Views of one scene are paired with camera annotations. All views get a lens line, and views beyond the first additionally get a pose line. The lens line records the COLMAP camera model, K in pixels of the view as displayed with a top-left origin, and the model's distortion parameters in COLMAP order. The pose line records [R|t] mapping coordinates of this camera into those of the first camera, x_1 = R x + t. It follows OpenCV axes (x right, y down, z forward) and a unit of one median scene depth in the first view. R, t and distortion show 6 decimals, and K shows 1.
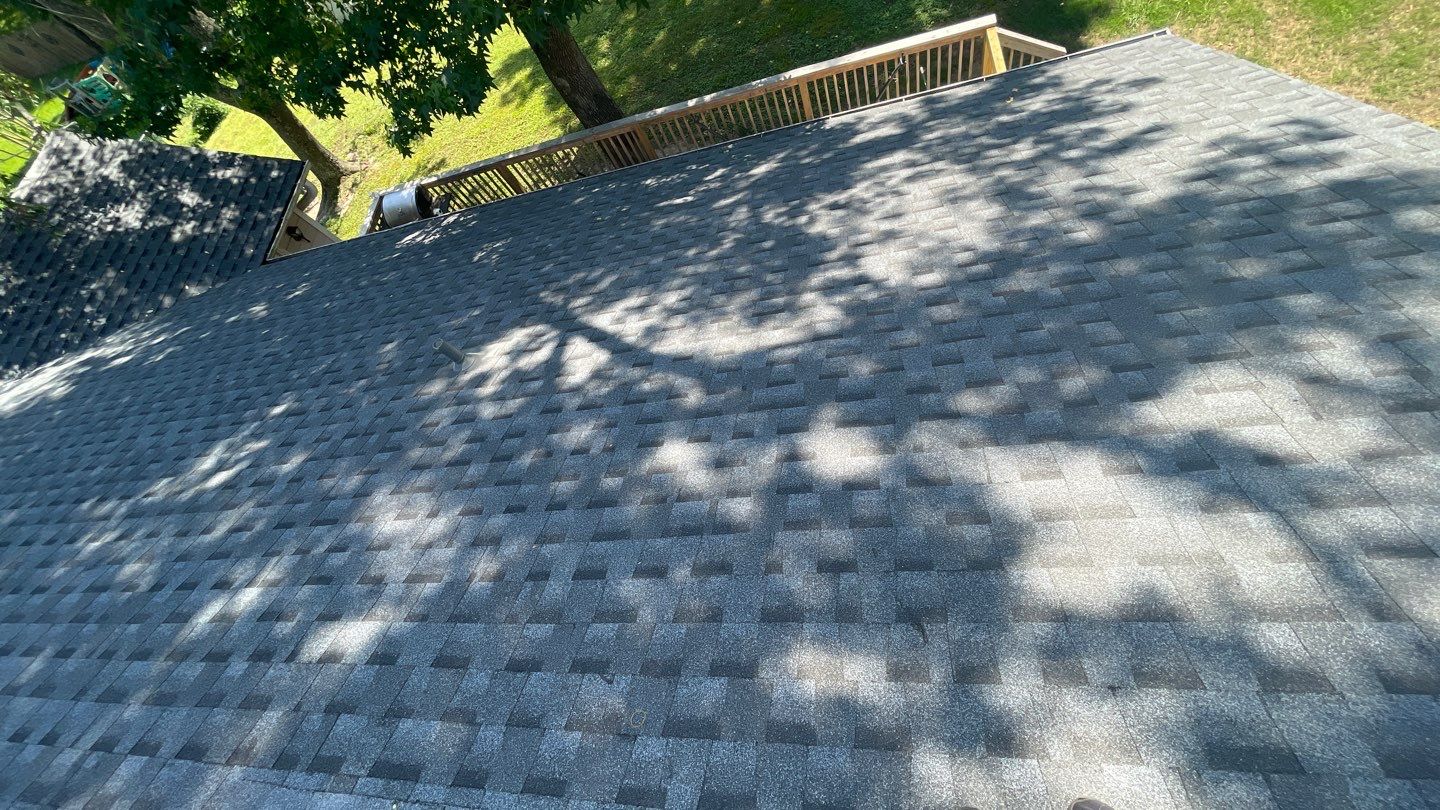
lens RADIAL K [[594.1, 0, 720.0], [0, 594.1, 405.0], [0, 0, 1]] dist [0.012957, -0.000229]
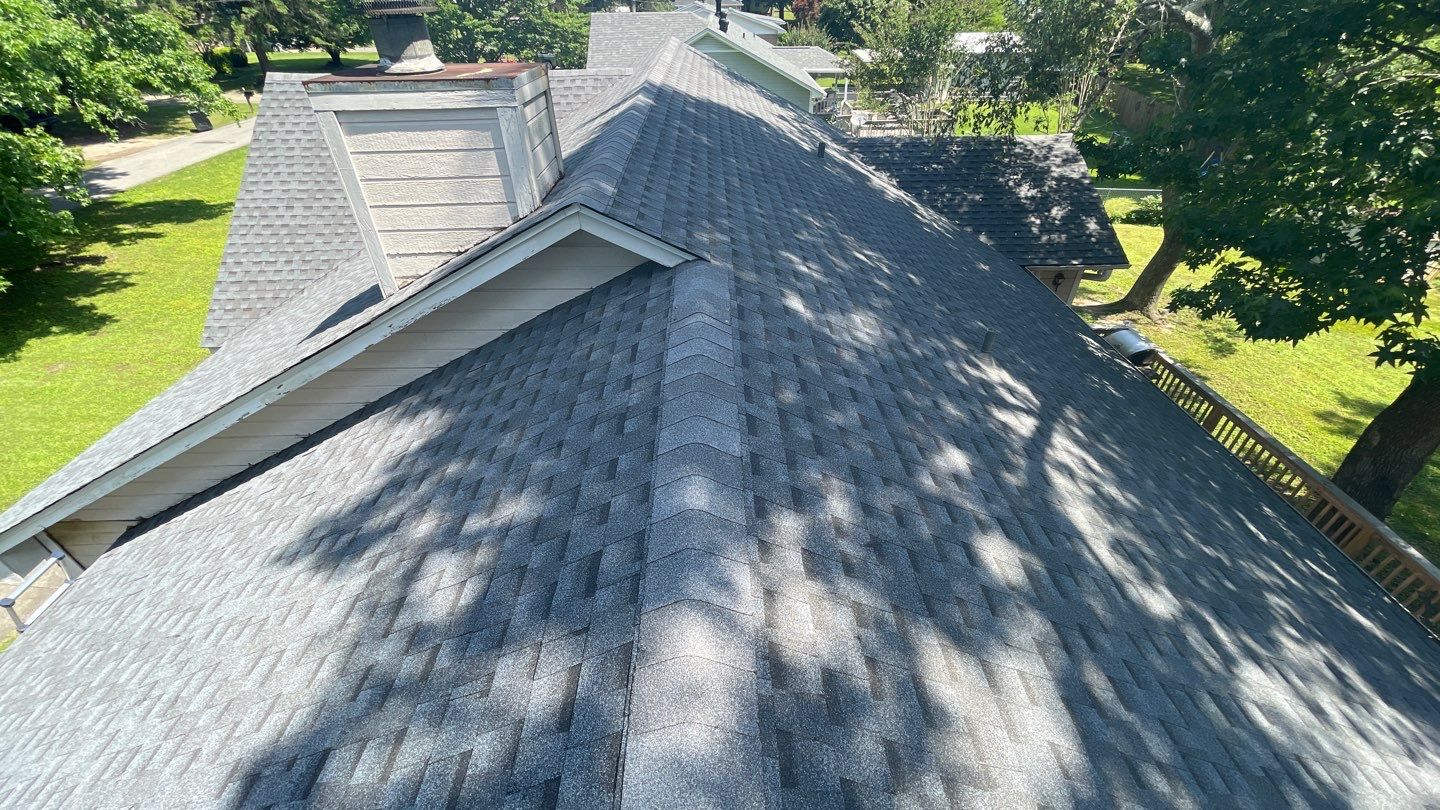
lens RADIAL K [[594.1, 0, 720.0], [0, 594.1, 405.0], [0, 0, 1]] dist [0.012957, -0.000229]
pose [[0.053212, 0.817690, -0.573194, 0.348527], [-0.910974, 0.274863, 0.307535, 0.079490], [0.409018, 0.505800, 0.759520, -0.145063]]
